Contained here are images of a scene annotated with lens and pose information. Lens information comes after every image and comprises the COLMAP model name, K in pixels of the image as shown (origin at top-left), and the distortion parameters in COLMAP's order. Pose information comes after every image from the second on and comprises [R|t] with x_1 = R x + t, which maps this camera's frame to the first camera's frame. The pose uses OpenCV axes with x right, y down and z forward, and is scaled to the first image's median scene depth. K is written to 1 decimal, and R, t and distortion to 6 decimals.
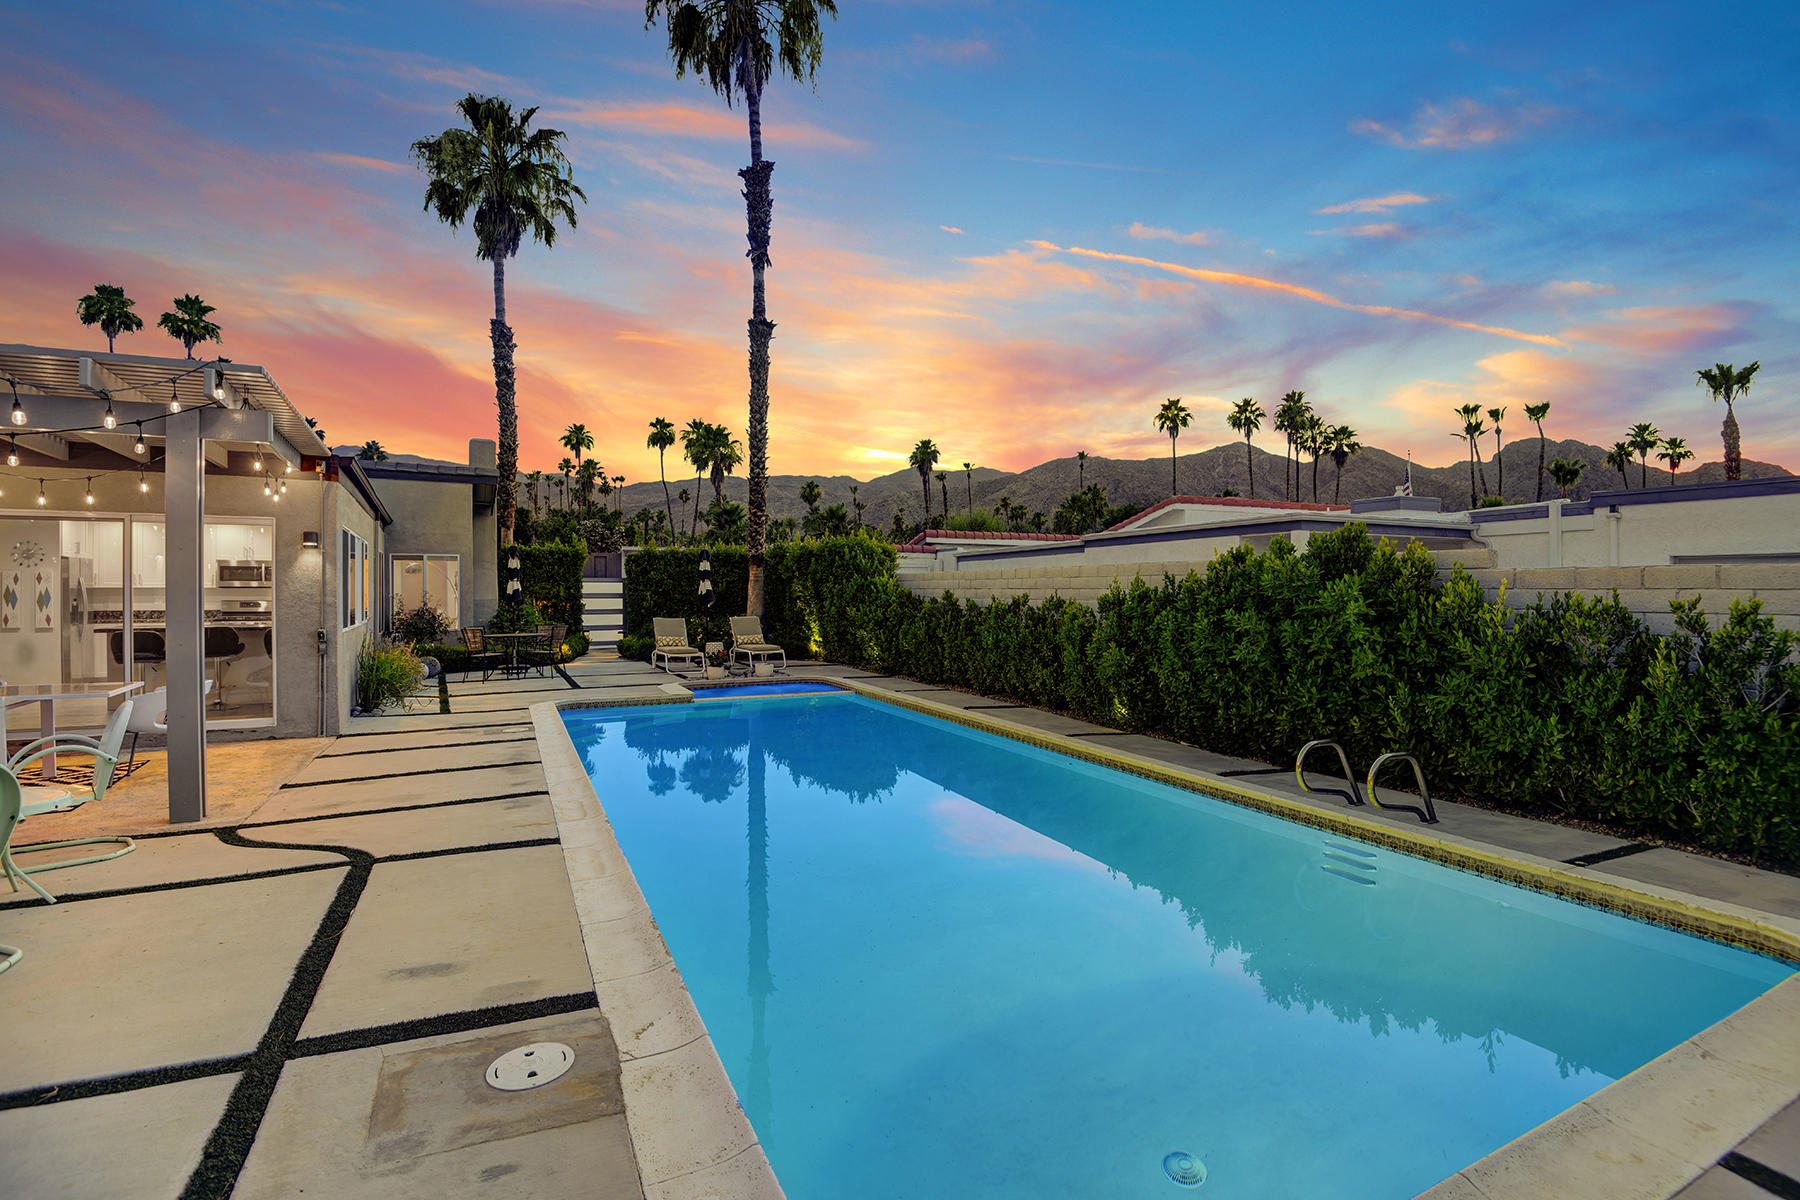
lens RADIAL K [[830.1, 0, 918.8], [0, 830.1, 595.9], [0, 0, 1]] dist [-0.017393, -0.017243]
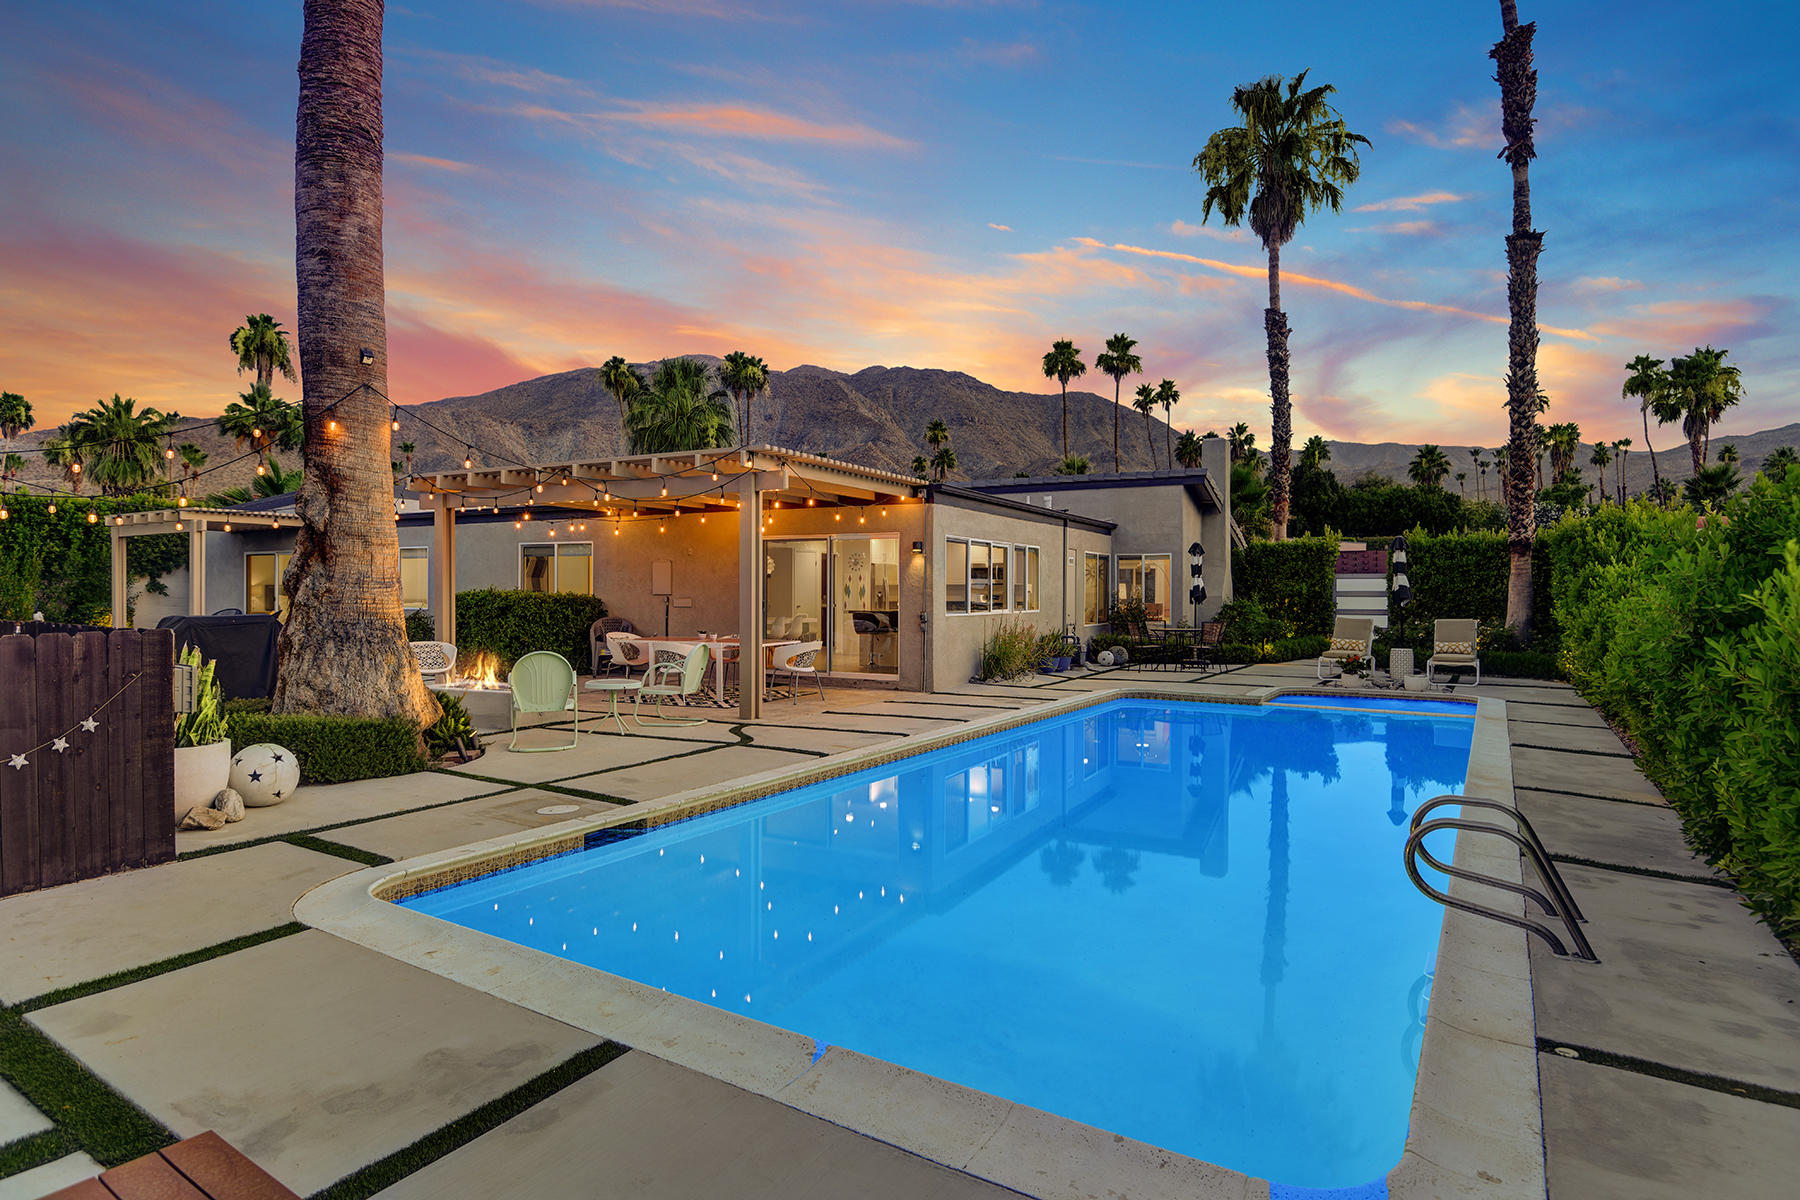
lens RADIAL K [[960.0, 0, 921.4], [0, 960.0, 594.8], [0, 0, 1]] dist [-0.002075, -0.021279]
pose [[0.529268, 0.003768, -0.848446, 0.264878], [-0.006928, 0.999976, 0.000119, 0.004452], [0.848426, 0.005815, 0.529282, 0.064972]]
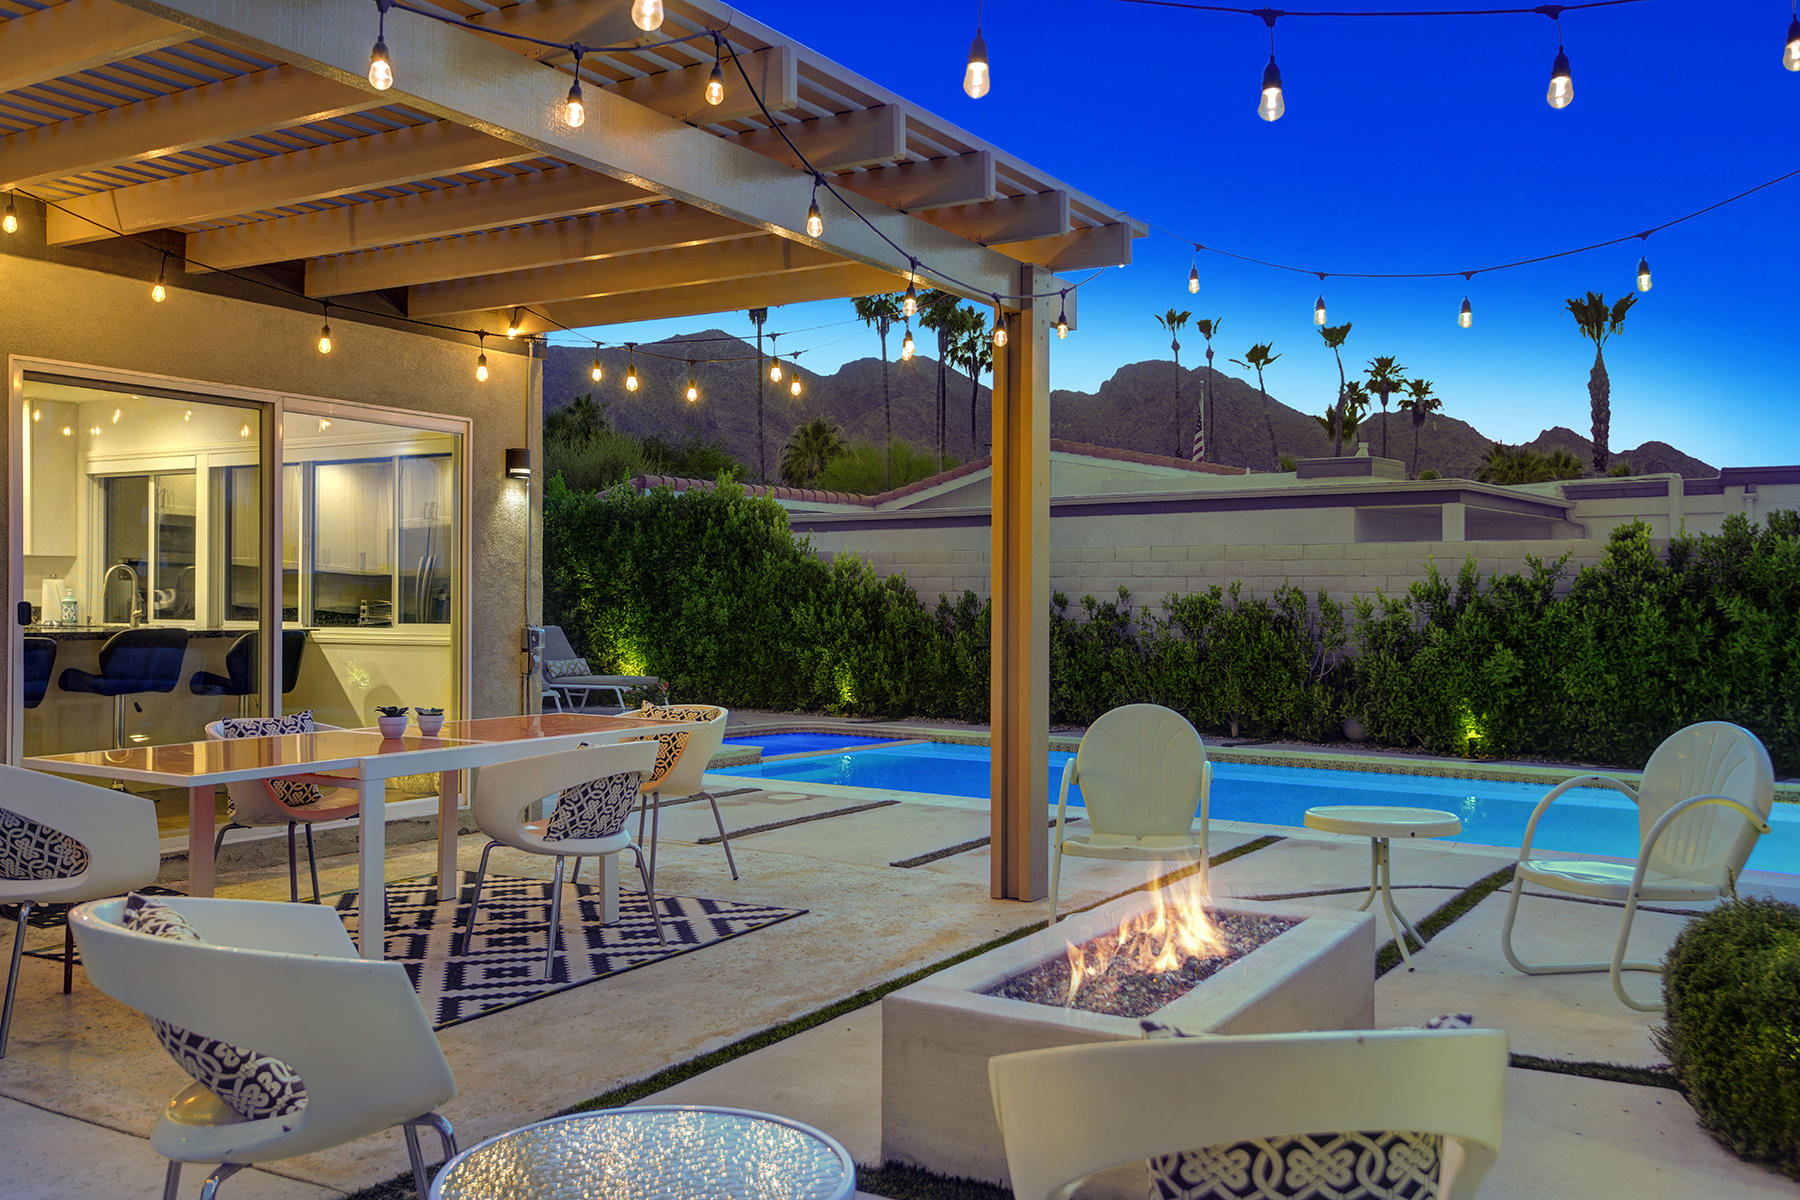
lens RADIAL K [[1581.4, 0, 900.0], [0, 1581.4, 600.0], [0, 0, 1]] dist [0.042362, -0.003663]
pose [[0.881861, 0.004753, 0.471485, -0.431055], [-0.003141, 0.999986, -0.004206, 0.010821], [-0.471499, 0.002229, 0.881864, -0.024546]]
